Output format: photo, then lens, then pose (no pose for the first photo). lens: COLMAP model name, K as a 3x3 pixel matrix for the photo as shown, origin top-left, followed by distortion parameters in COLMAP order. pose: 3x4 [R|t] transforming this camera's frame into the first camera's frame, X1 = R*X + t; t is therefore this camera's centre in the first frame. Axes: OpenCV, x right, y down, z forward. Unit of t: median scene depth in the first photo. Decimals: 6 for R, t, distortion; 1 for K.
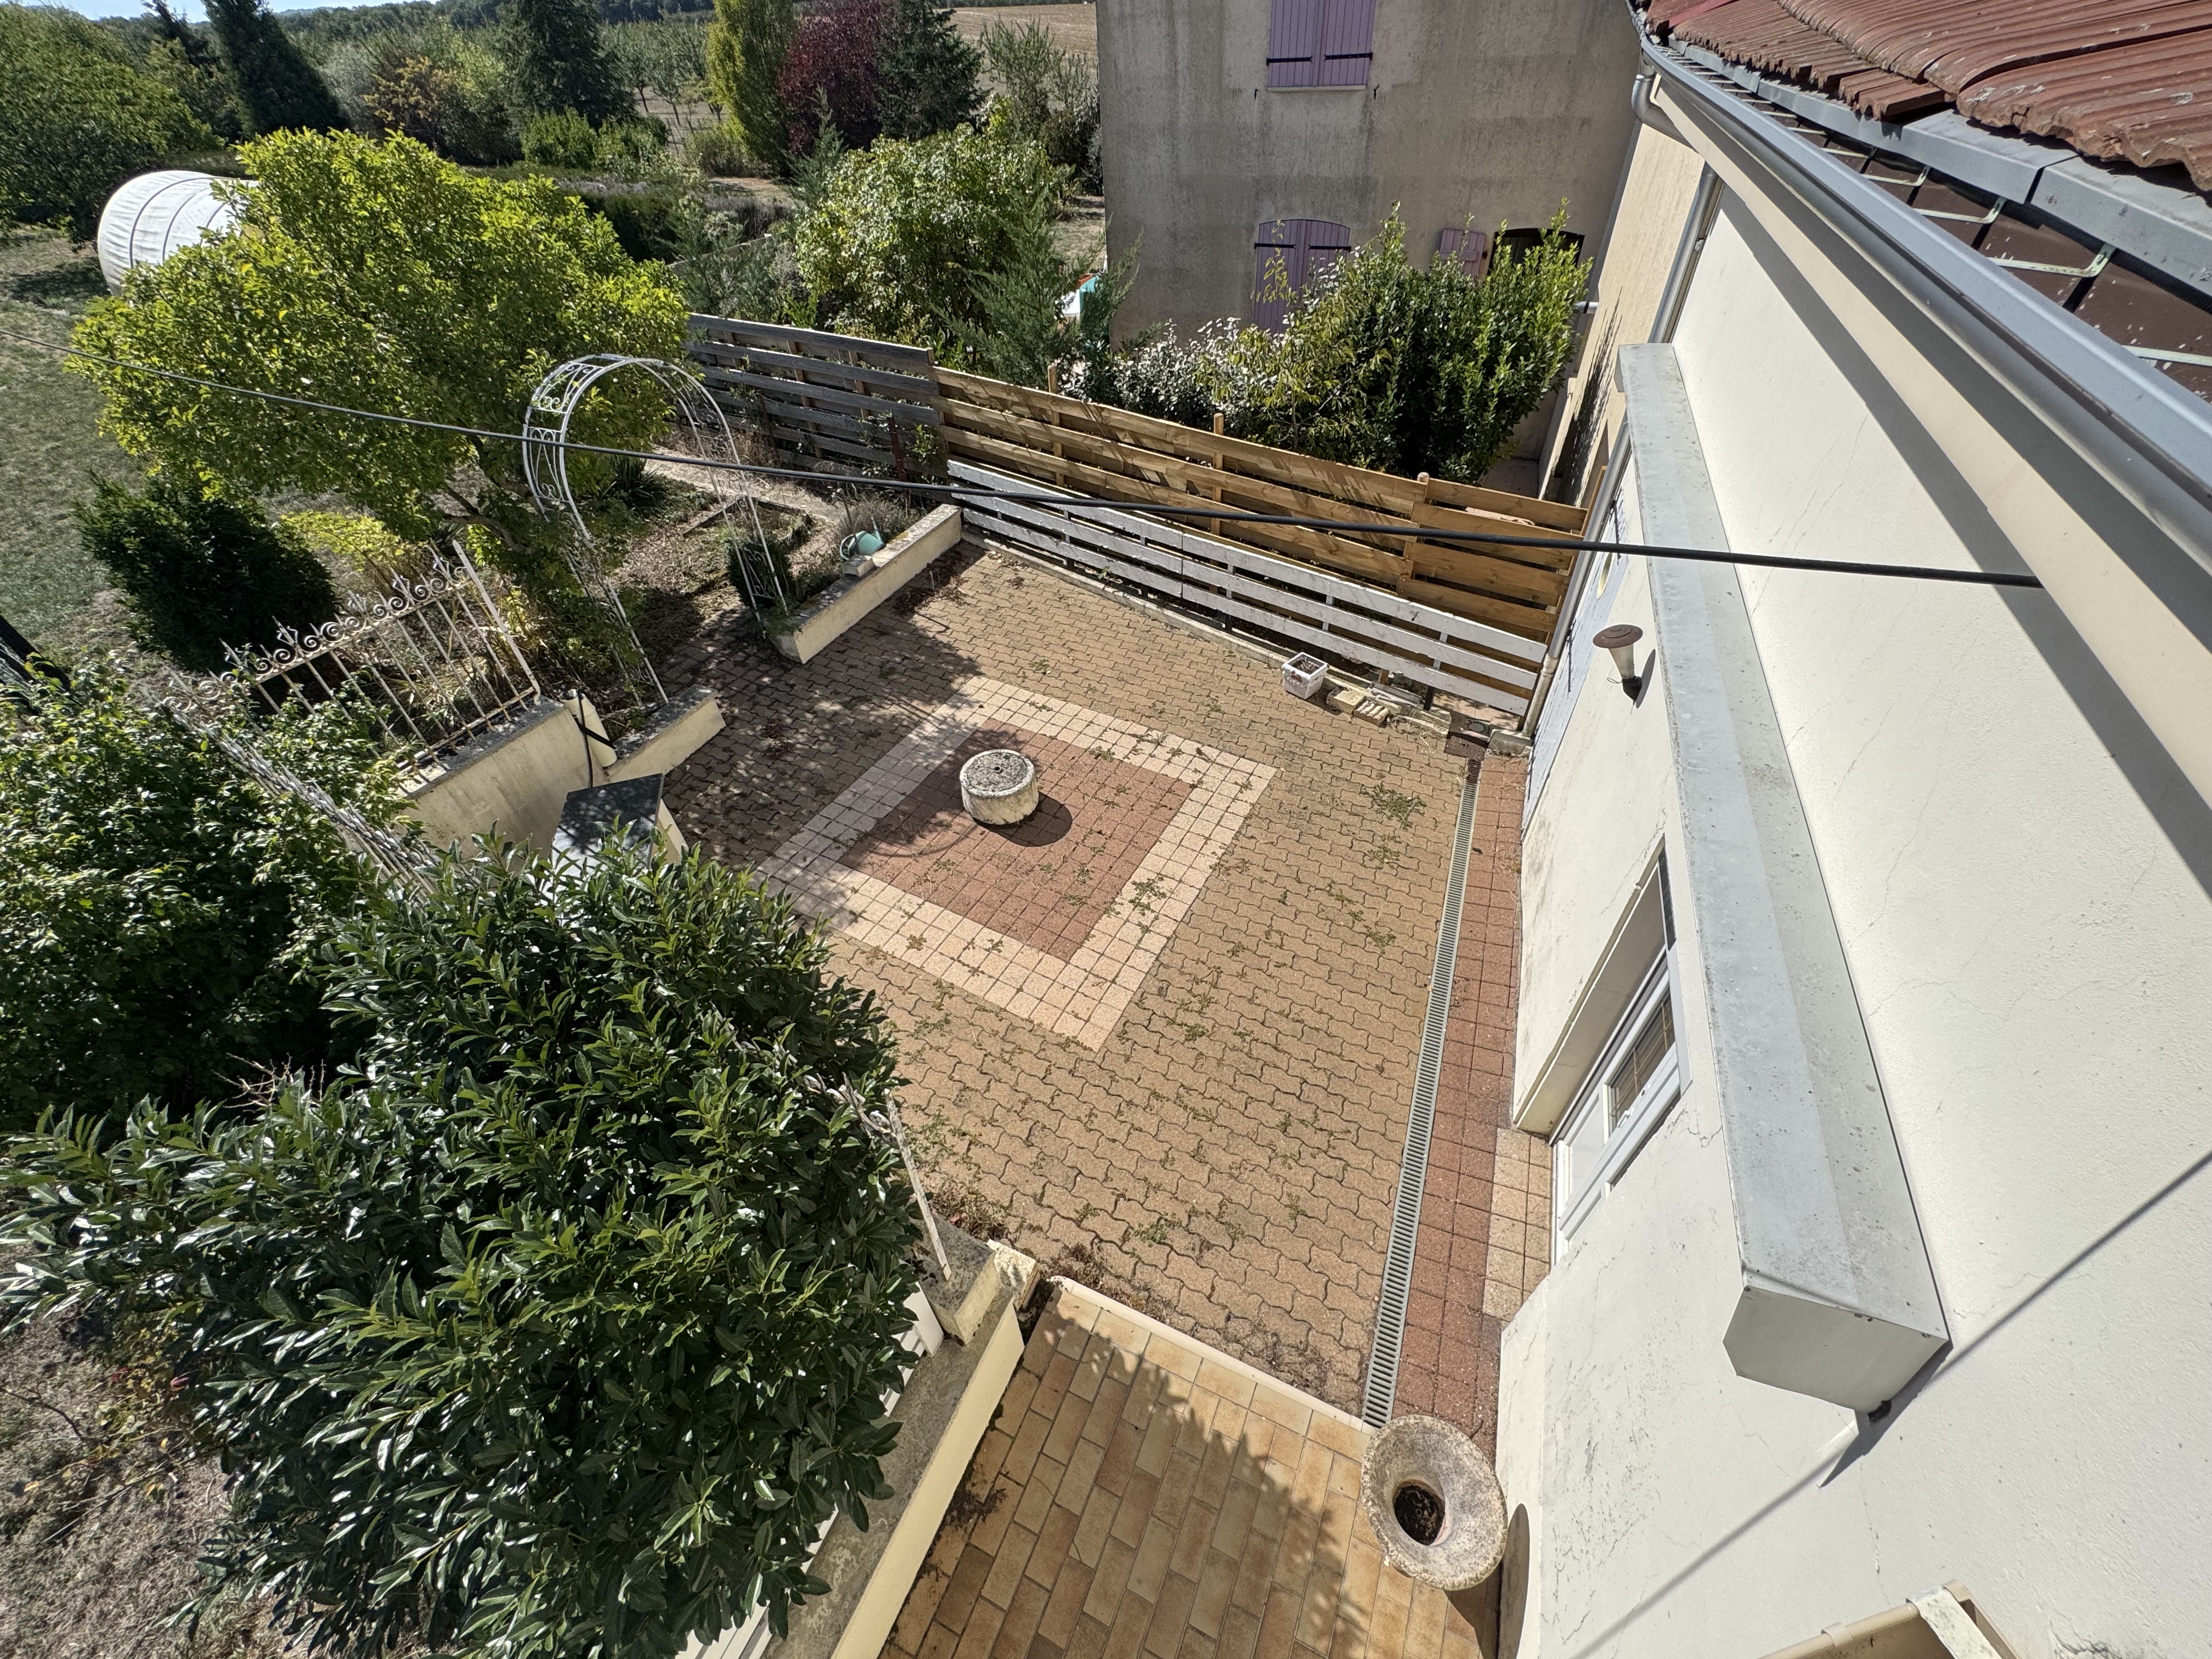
lens RADIAL K [[889.9, 0, 1108.8], [0, 889.9, 824.5], [0, 0, 1]] dist [-0.002708, 0.000171]
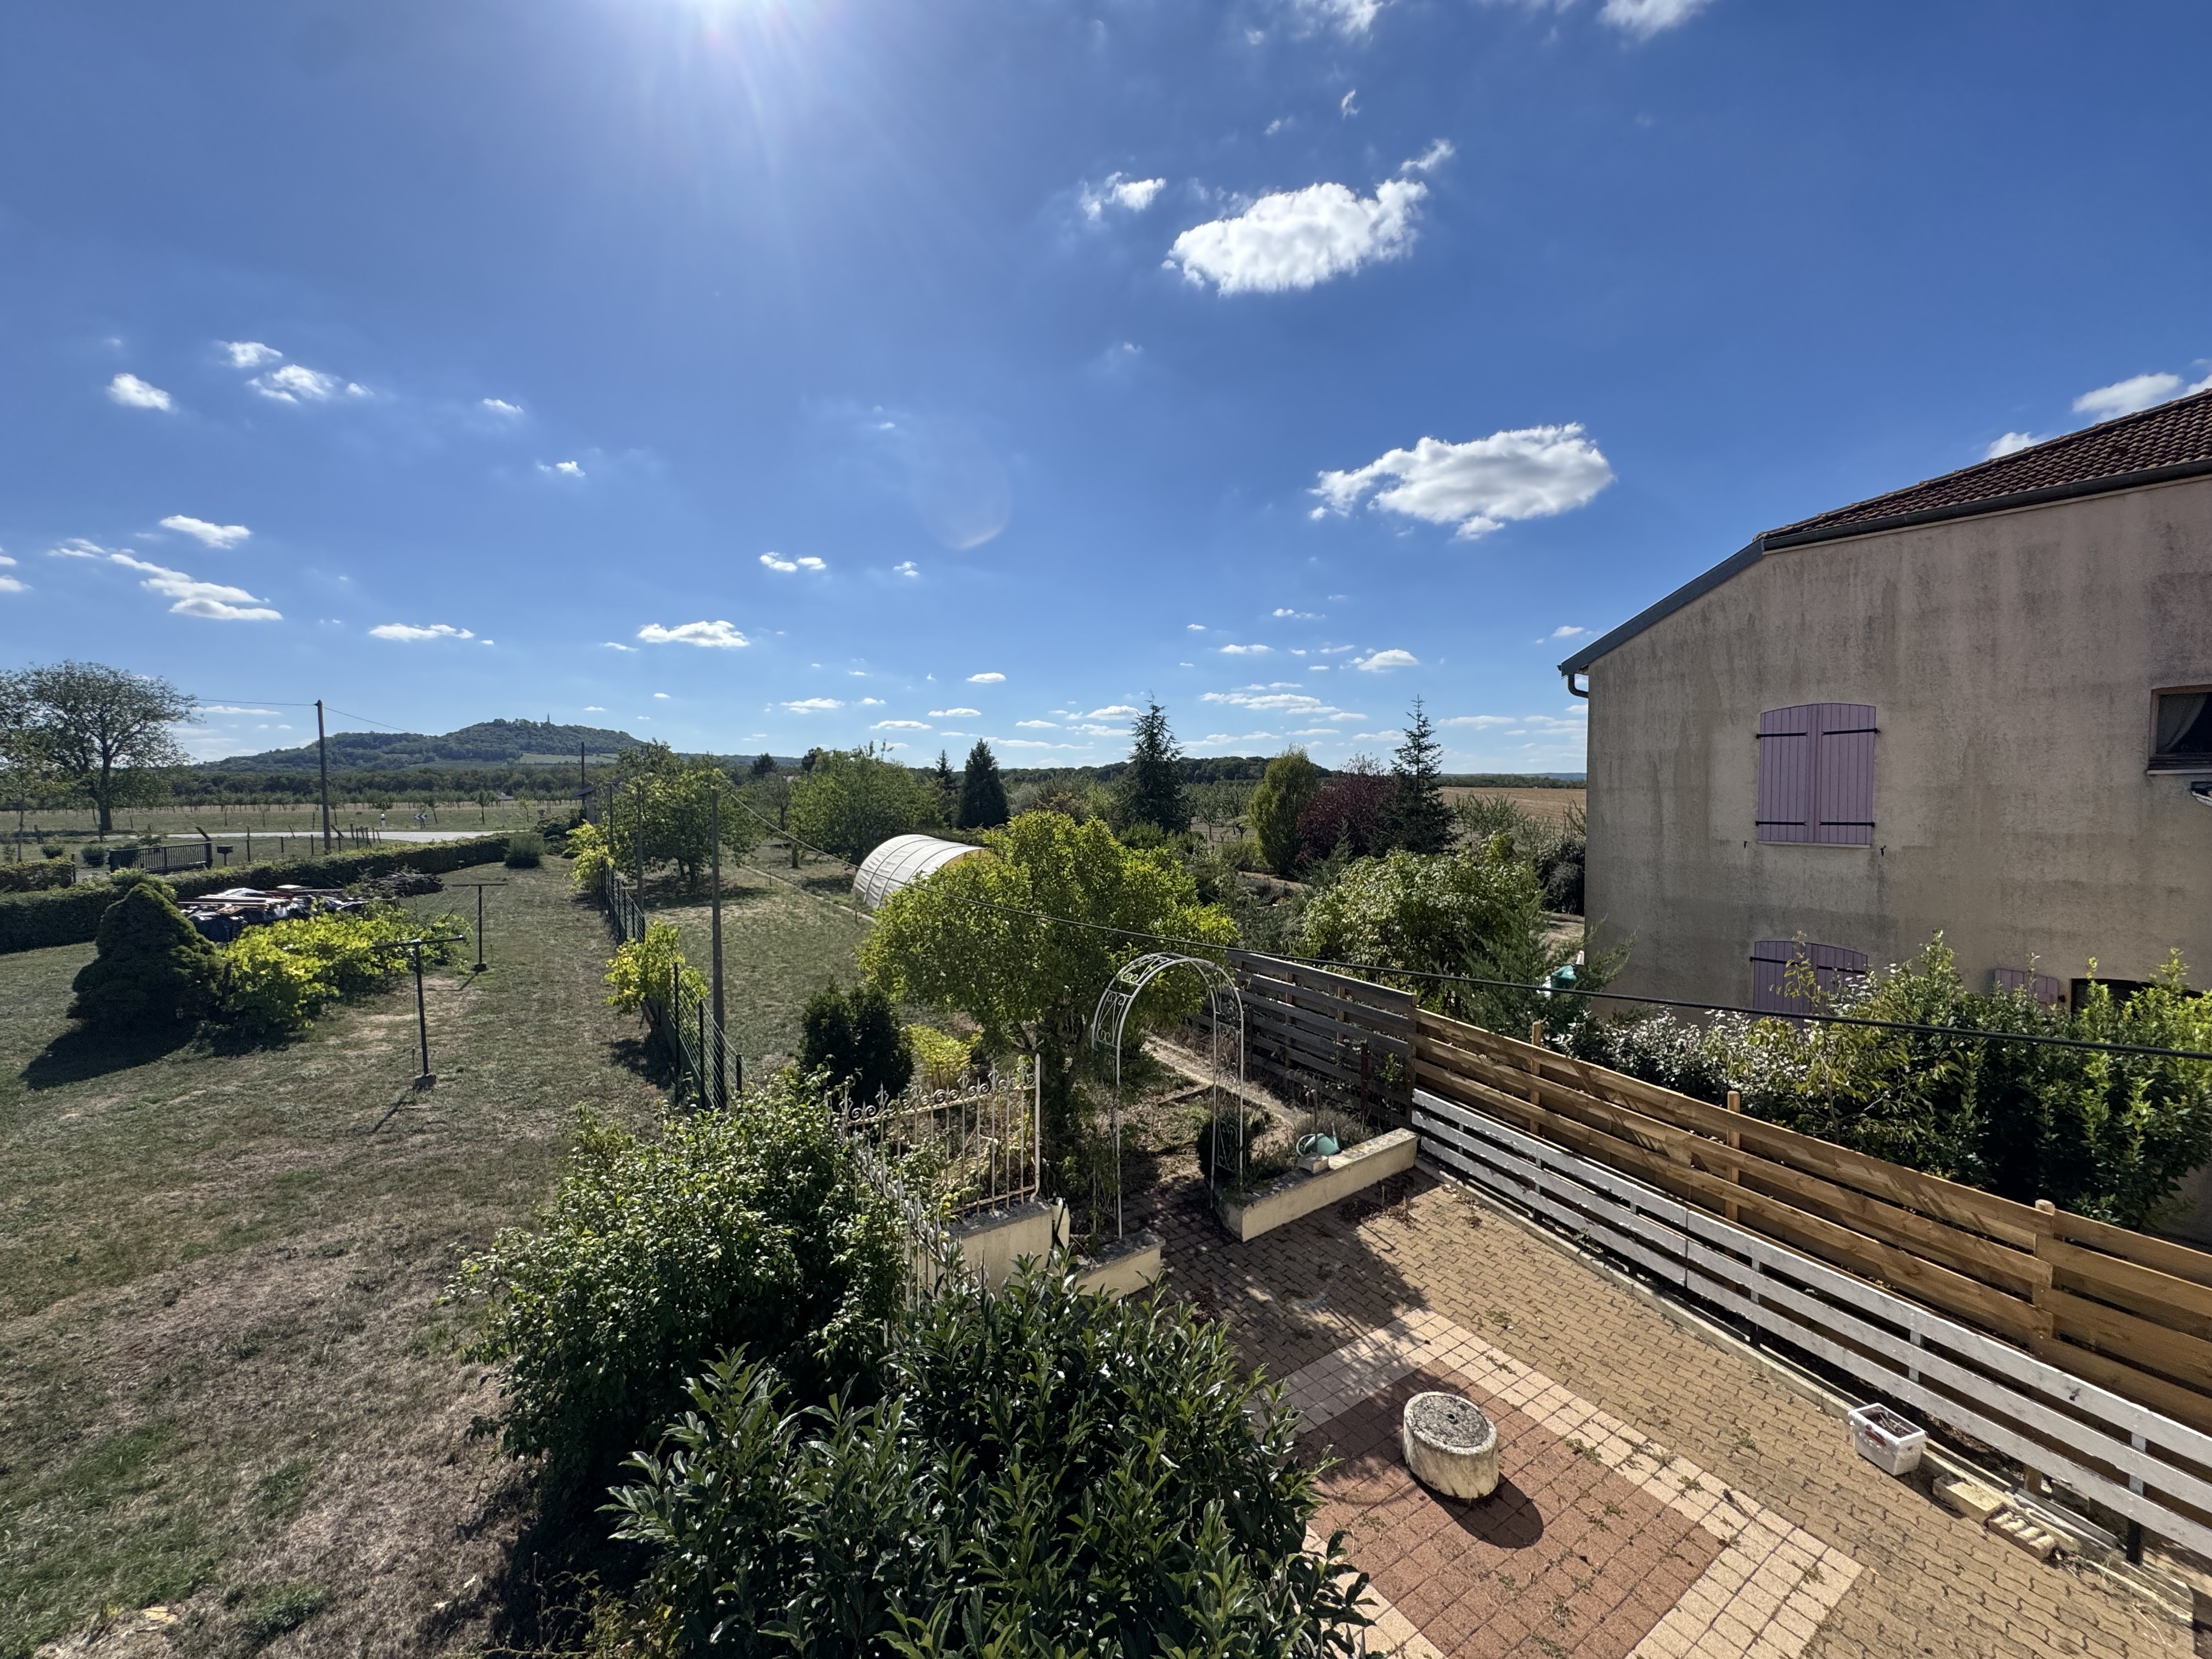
lens RADIAL K [[886.5, 0, 1098.3], [0, 886.5, 821.5], [0, 0, 1]] dist [-0.001529, 0.000203]
pose [[0.886830, 0.062310, -0.457876, -0.059282], [-0.342753, 0.753267, -0.561346, 0.084047], [0.309925, 0.654756, 0.689377, -0.062473]]
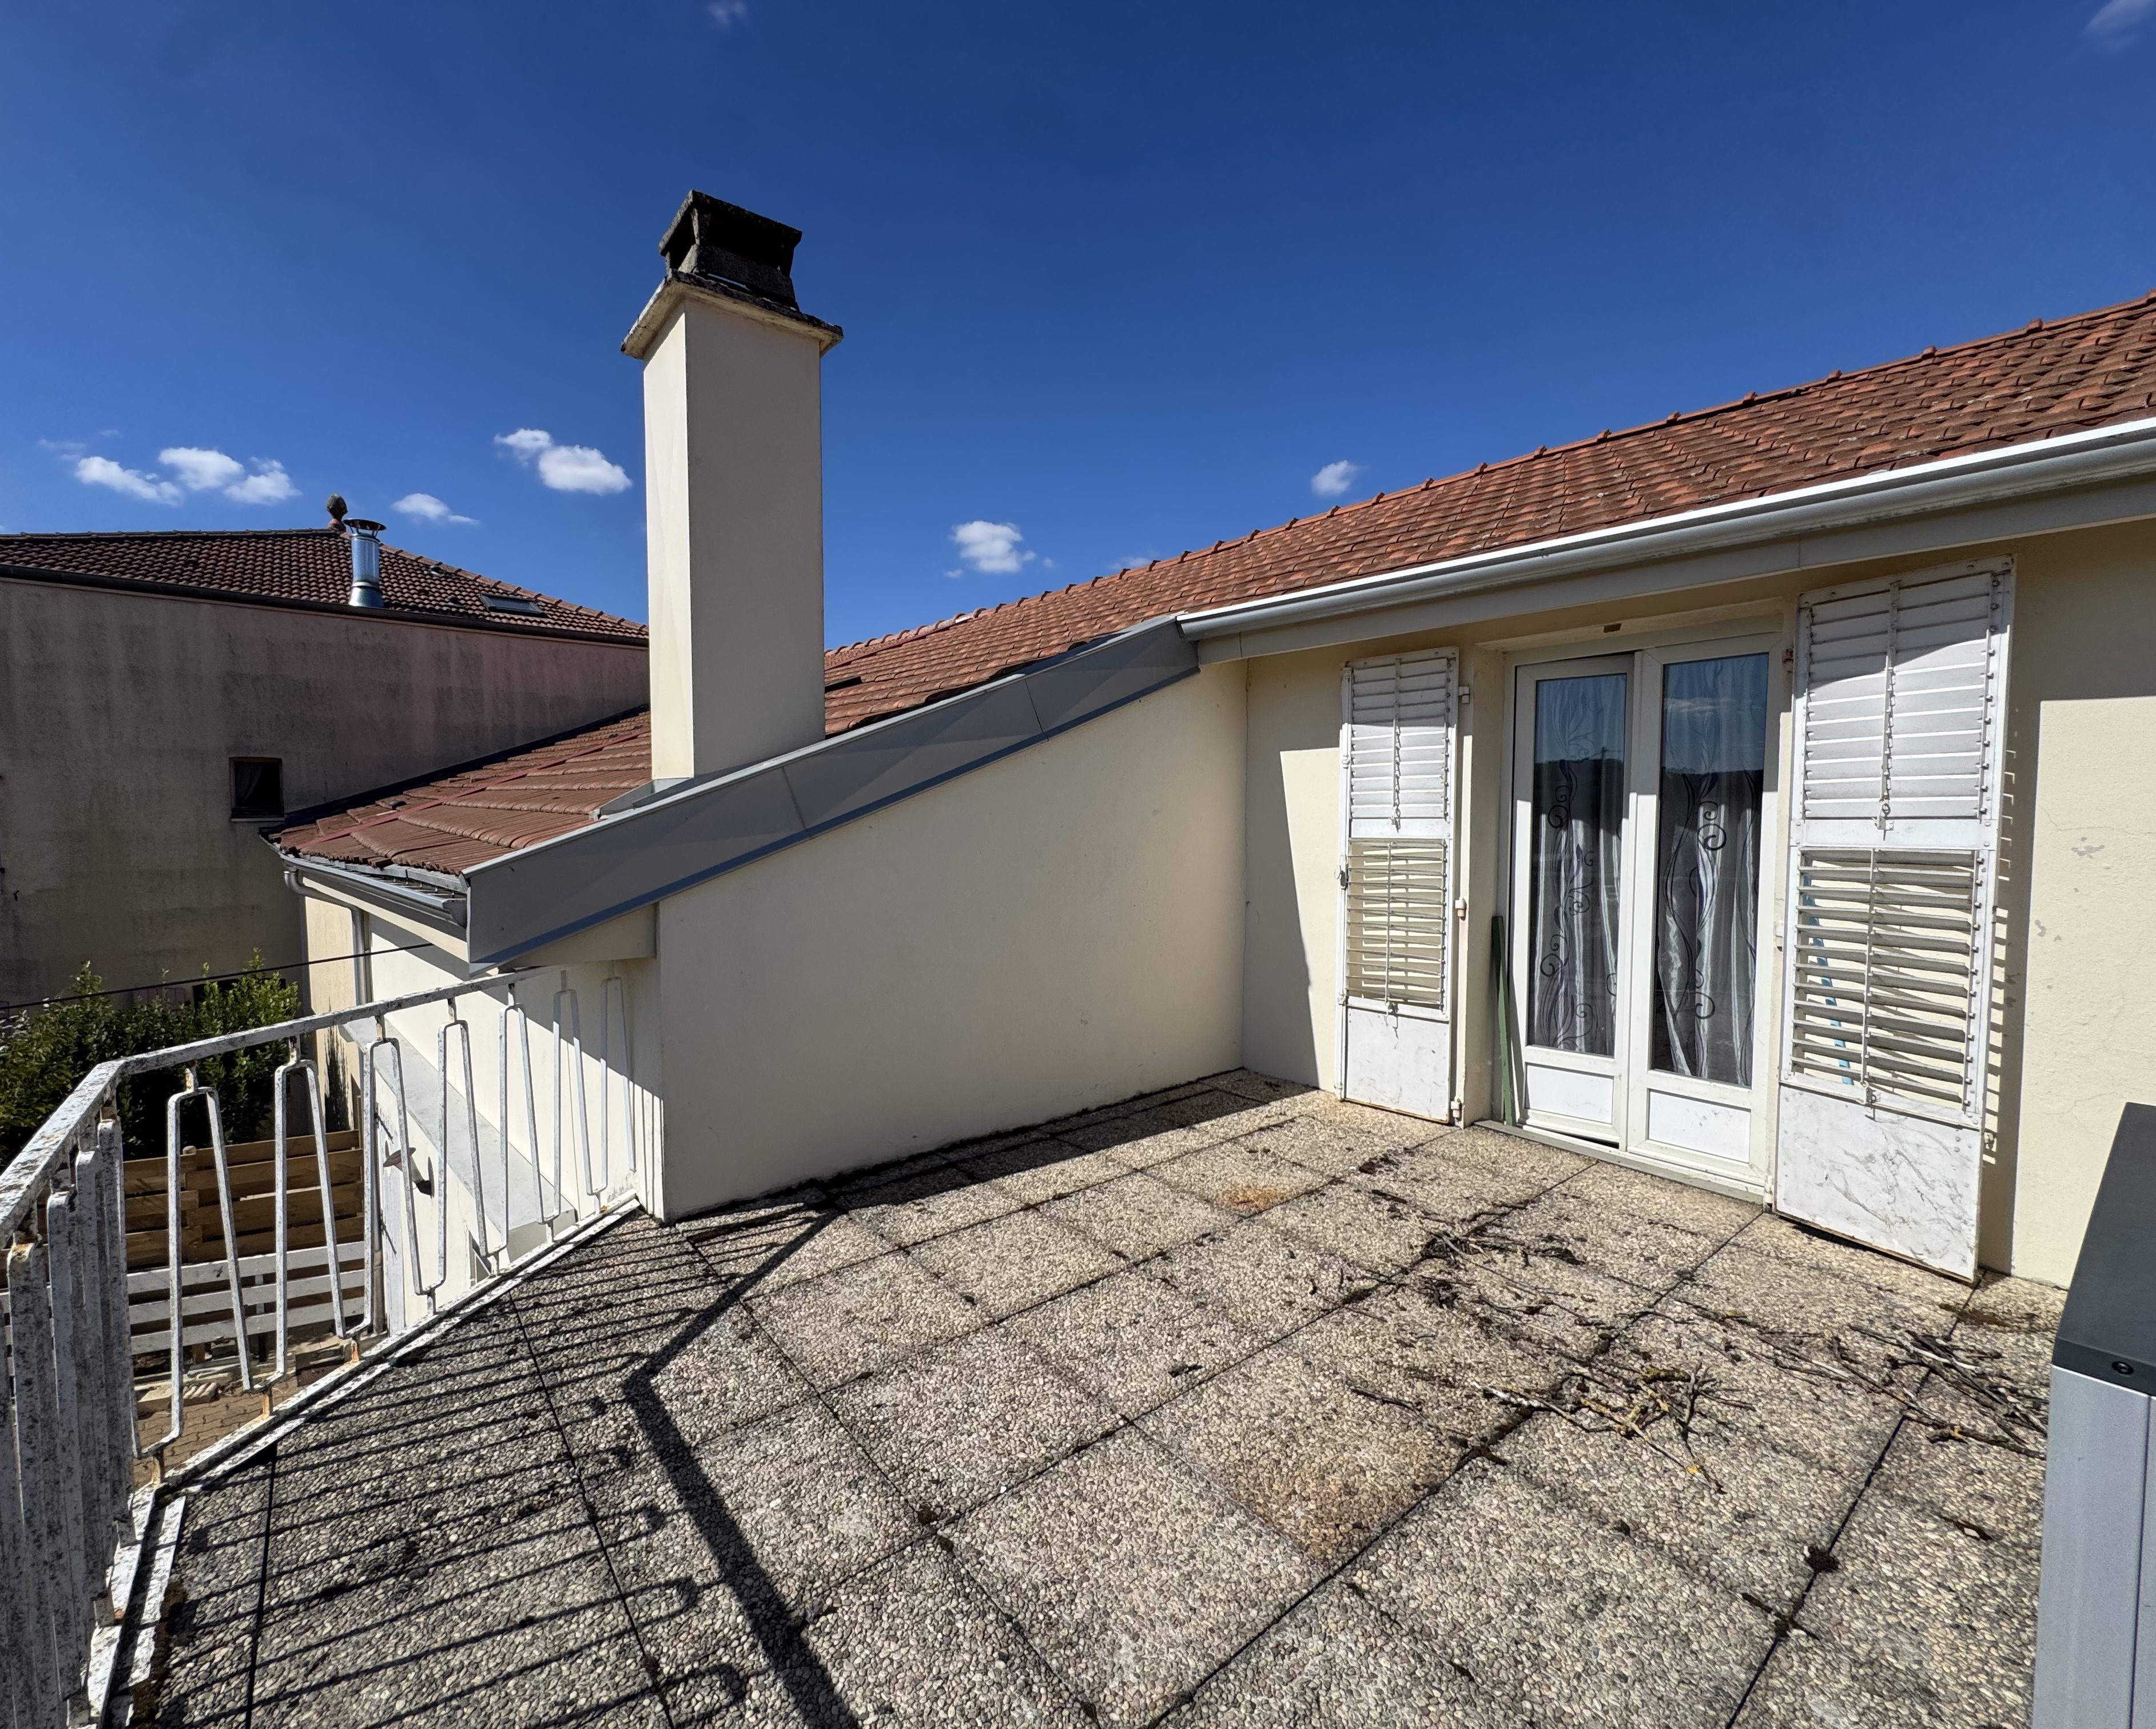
lens RADIAL K [[995.1, 0, 1074.5], [0, 995.1, 866.6], [0, 0, 1]] dist [-0.002117, -0.000463]
pose [[0.465157, -0.000976, 0.885228, -0.185373], [0.588222, 0.747640, -0.308266, 0.304670], [-0.661531, 0.664103, 0.348344, -0.323010]]
